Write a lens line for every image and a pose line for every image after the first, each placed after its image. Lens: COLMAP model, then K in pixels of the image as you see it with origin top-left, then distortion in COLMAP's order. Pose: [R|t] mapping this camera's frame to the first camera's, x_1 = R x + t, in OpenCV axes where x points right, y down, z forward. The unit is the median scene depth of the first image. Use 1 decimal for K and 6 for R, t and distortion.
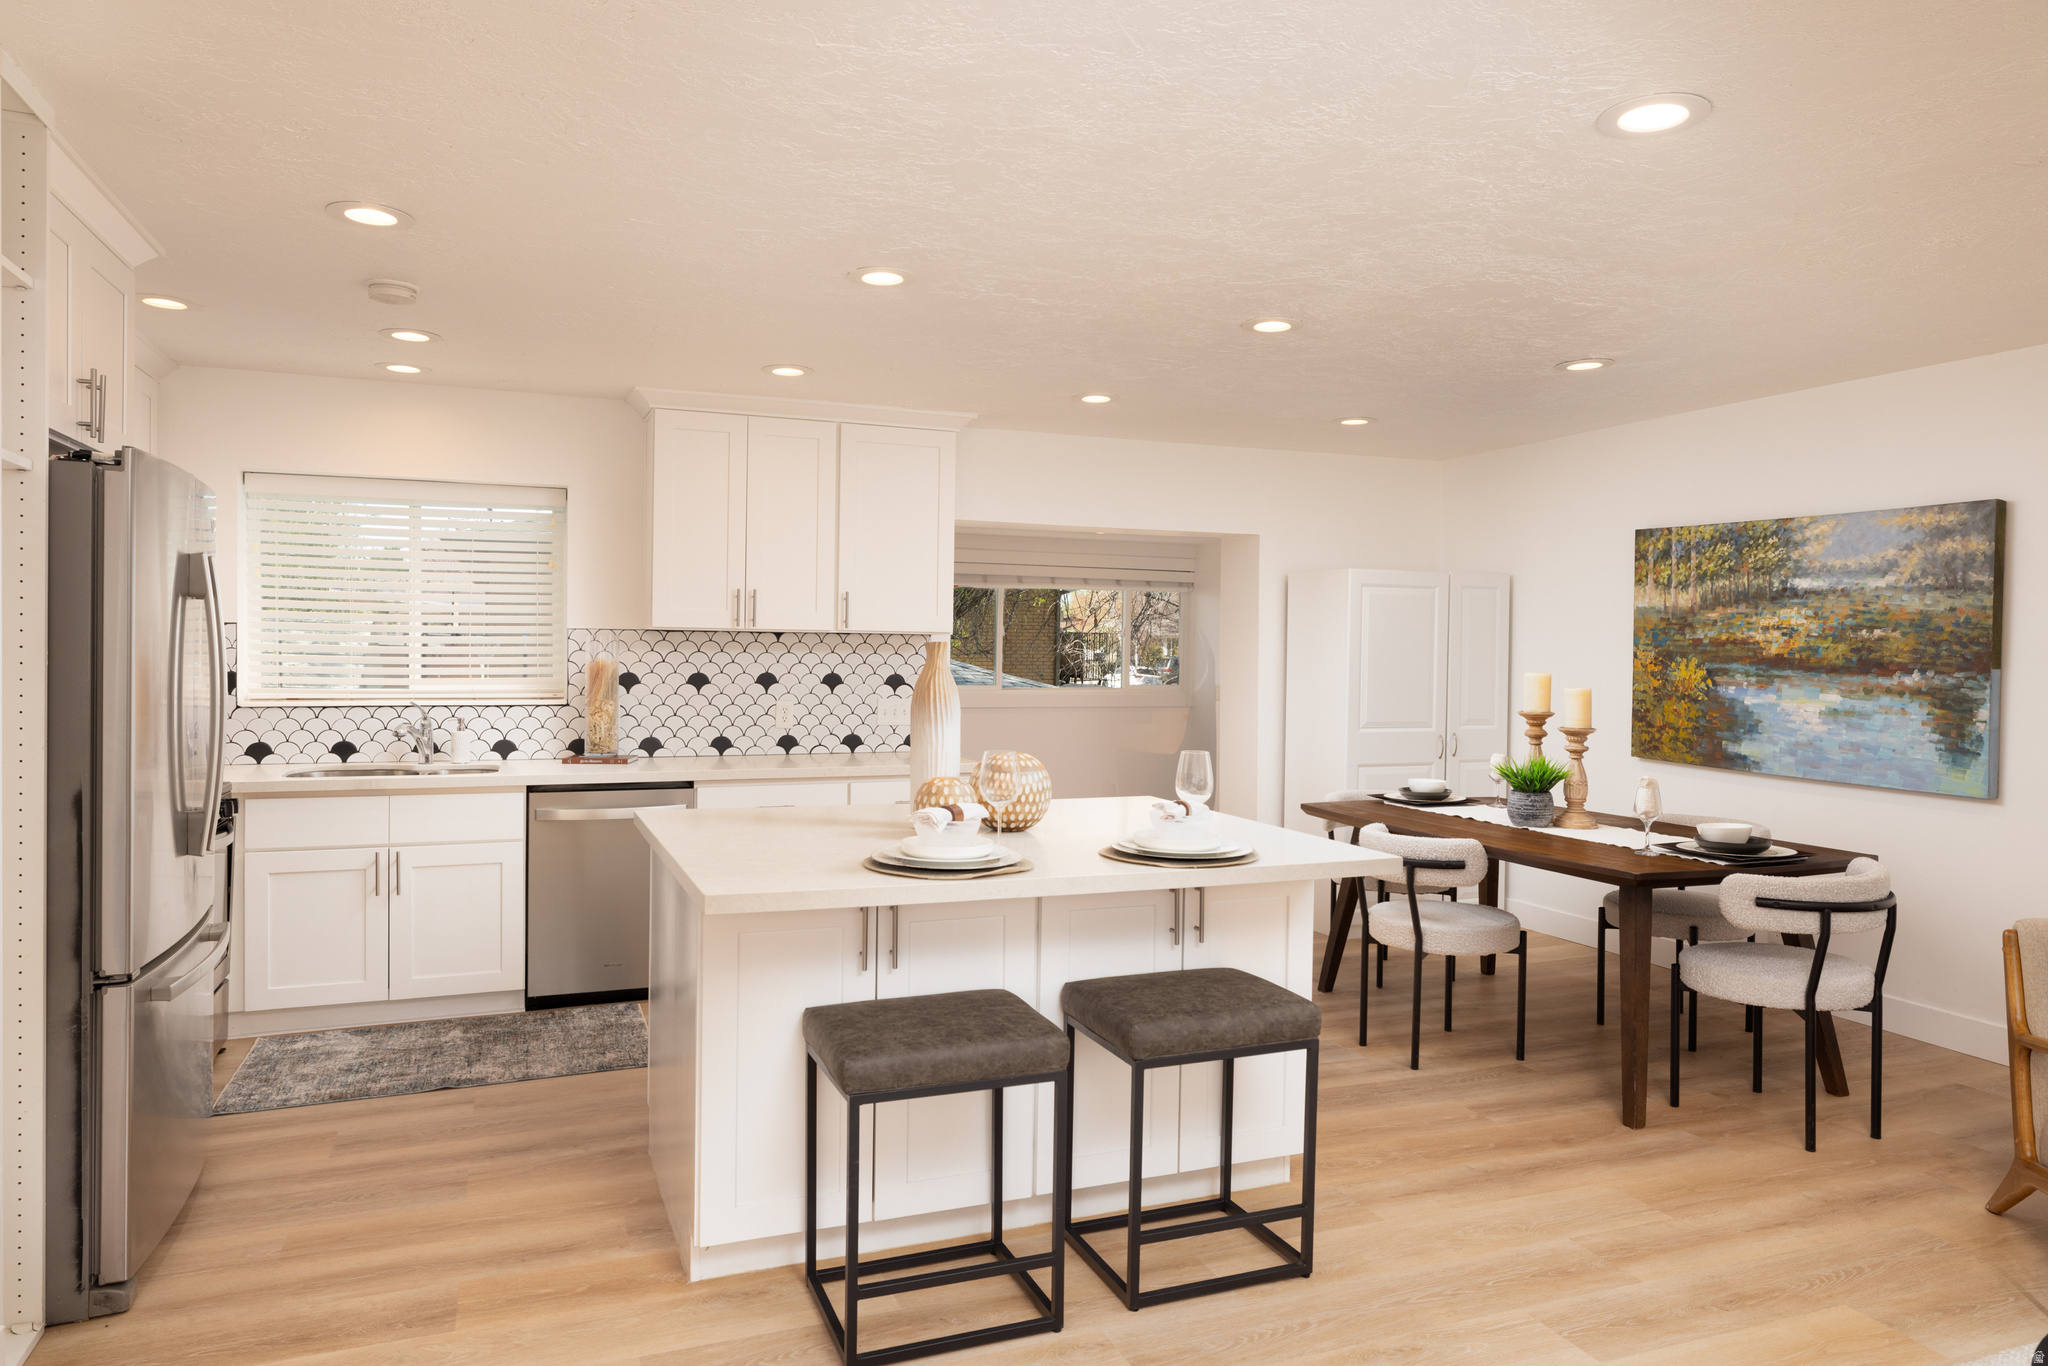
lens RADIAL K [[1297.1, 0, 1023.0], [0, 1297.1, 671.8], [0, 0, 1]] dist [-0.003681, -0.000048]
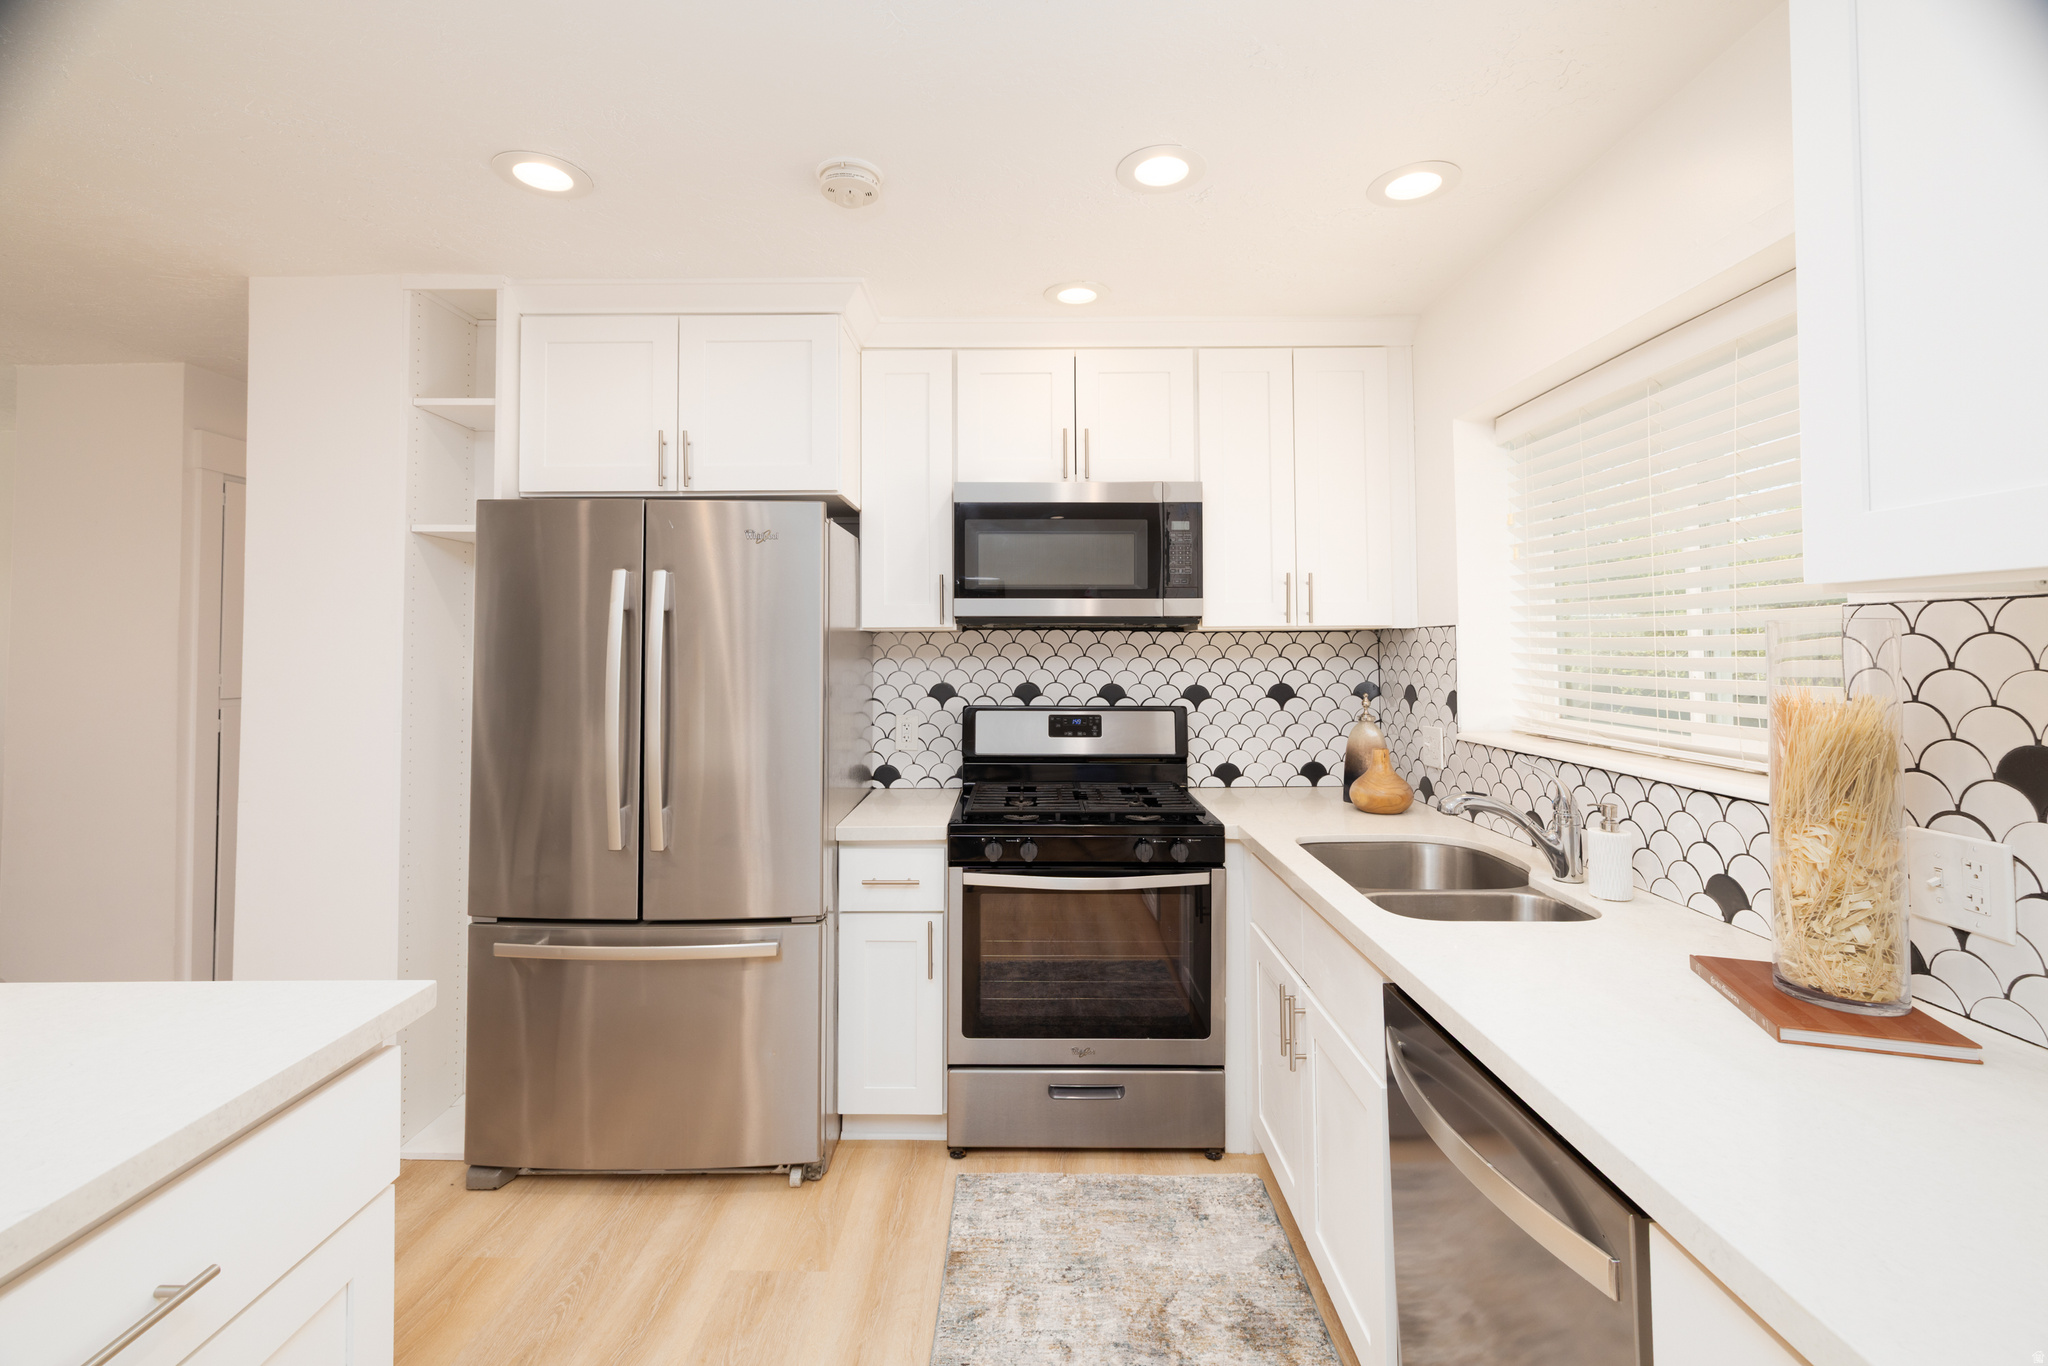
lens RADIAL K [[881.3, 0, 1019.4], [0, 881.3, 622.5], [0, 0, 1]] dist [0.001927, 0.000314]
pose [[-0.378708, -0.036957, -0.924778, -0.040193], [-0.015603, 0.999315, -0.033546, -0.016818], [0.925385, 0.001726, -0.379026, 0.873758]]
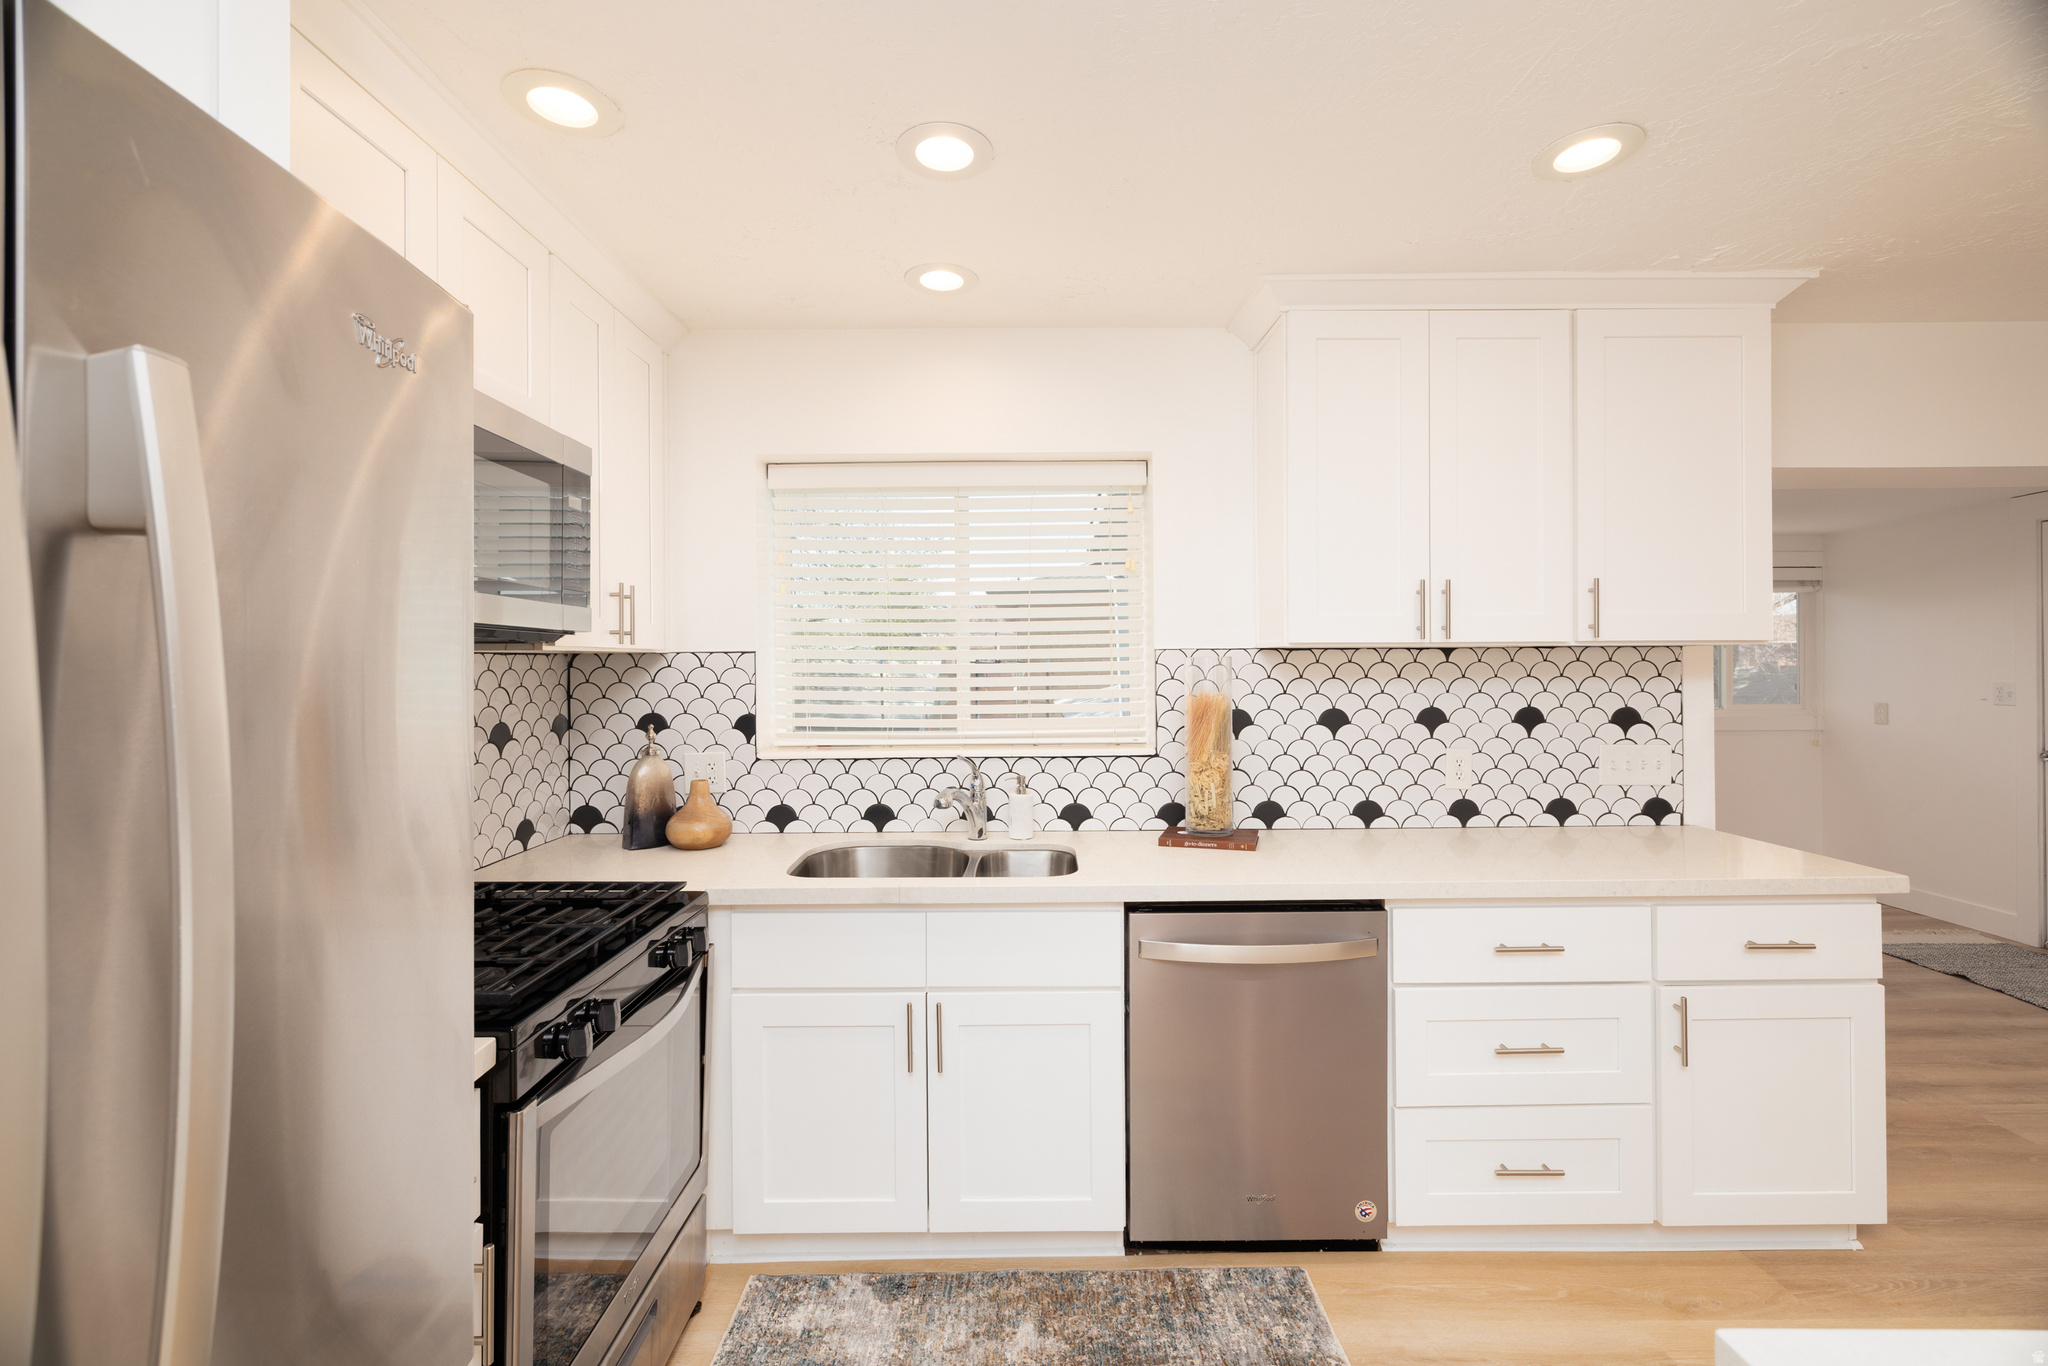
lens RADIAL K [[877.3, 0, 1028.4], [0, 877.3, 659.3], [0, 0, 1]] dist [-0.001191, 0.000009]
pose [[0.930643, -0.019997, -0.365382, -0.236514], [0.011785, 0.999626, -0.024691, -0.016383], [0.365739, 0.018672, 0.930530, 0.515957]]
